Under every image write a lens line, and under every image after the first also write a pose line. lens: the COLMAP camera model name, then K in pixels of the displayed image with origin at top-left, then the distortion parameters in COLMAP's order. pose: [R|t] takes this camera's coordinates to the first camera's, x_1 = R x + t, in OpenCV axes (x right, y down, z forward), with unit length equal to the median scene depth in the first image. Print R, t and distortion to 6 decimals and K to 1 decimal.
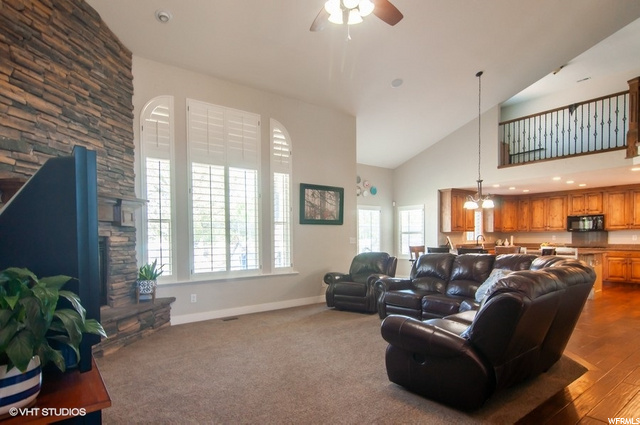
lens RADIAL K [[354.5, 0, 307.4], [0, 354.5, 242.5], [0, 0, 1]] dist [-0.000705, 0.000096]
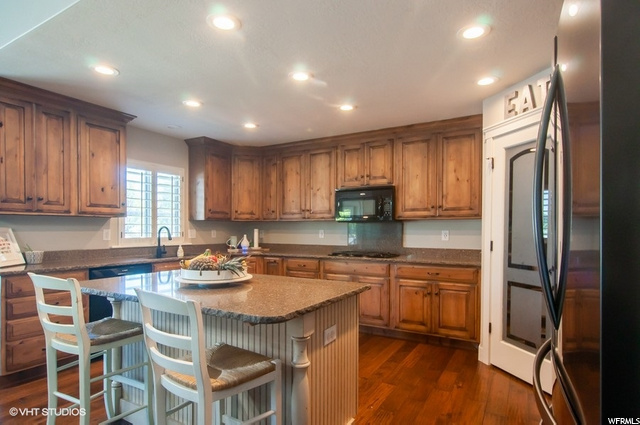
lens RADIAL K [[350.7, 0, 320.5], [0, 350.7, 229.4], [0, 0, 1]] dist [-0.001329, -0.000068]
pose [[0.920702, 0.011748, 0.390089, 0.544939], [-0.005787, 0.999848, -0.016454, -0.012274], [-0.390223, 0.012892, 0.920630, 0.587458]]
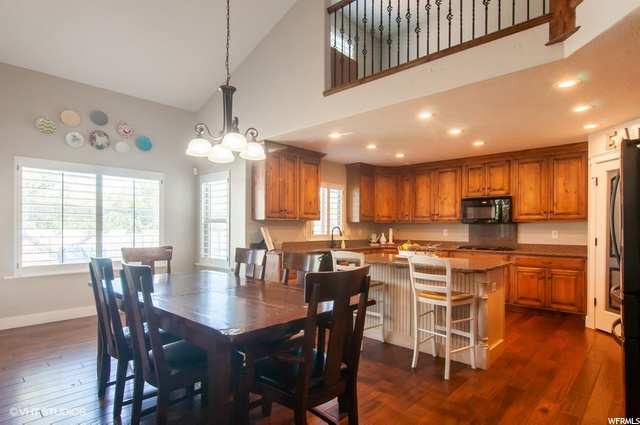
lens RADIAL K [[353.0, 0, 319.5], [0, 353.0, 224.8], [0, 0, 1]] dist [0.000029, 0.000267]
pose [[0.983825, 0.015808, 0.178434, 0.383303], [-0.011619, 0.999632, -0.024500, -0.009464], [-0.178755, 0.022031, 0.983647, 0.438036]]
